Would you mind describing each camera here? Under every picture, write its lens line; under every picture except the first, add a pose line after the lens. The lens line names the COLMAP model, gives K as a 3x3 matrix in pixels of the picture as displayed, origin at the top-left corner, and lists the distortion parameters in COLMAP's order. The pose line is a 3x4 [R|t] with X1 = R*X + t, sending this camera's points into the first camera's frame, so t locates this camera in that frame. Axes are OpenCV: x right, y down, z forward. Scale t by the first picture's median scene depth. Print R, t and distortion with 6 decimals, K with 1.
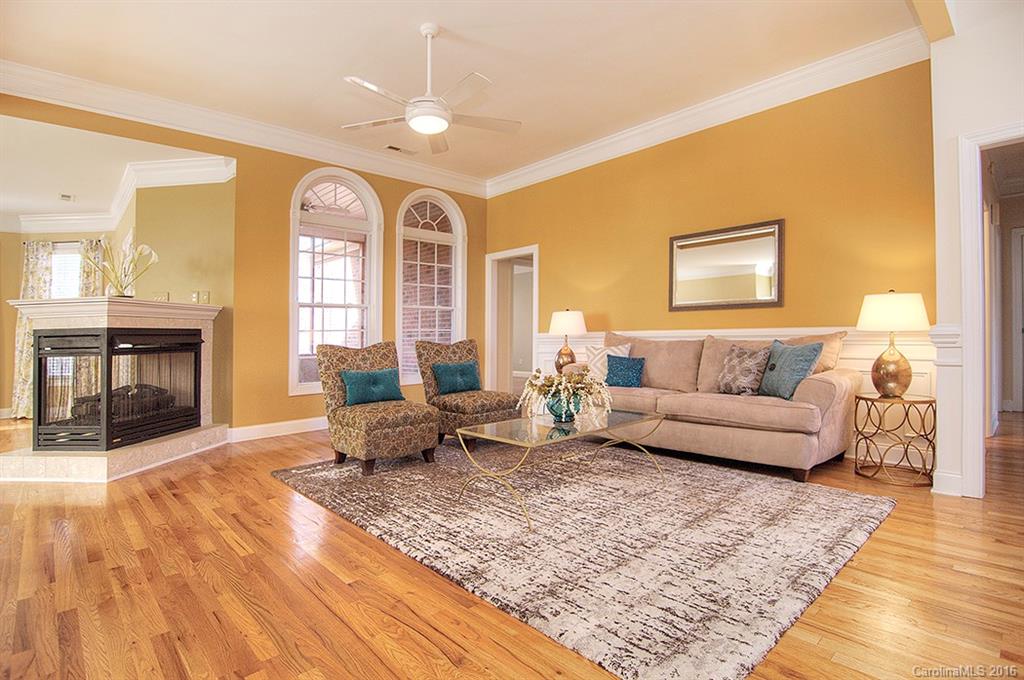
lens RADIAL K [[503.7, 0, 511.6], [0, 503.7, 317.9], [0, 0, 1]] dist [-0.023424, -0.000286]
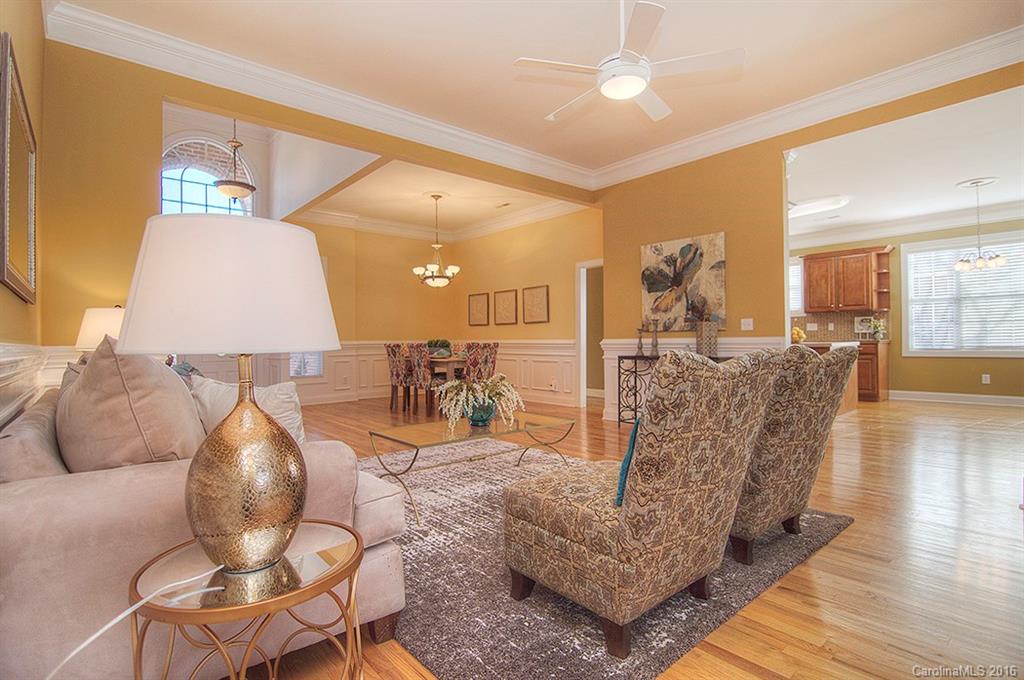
lens RADIAL K [[508.2, 0, 510.0], [0, 508.2, 327.7], [0, 0, 1]] dist [-0.037216, -0.000652]
pose [[-0.998578, 0.032324, 0.042401, -0.015799], [0.029795, 0.997814, -0.058991, 0.066764], [-0.044216, -0.057644, -0.997358, 2.235744]]
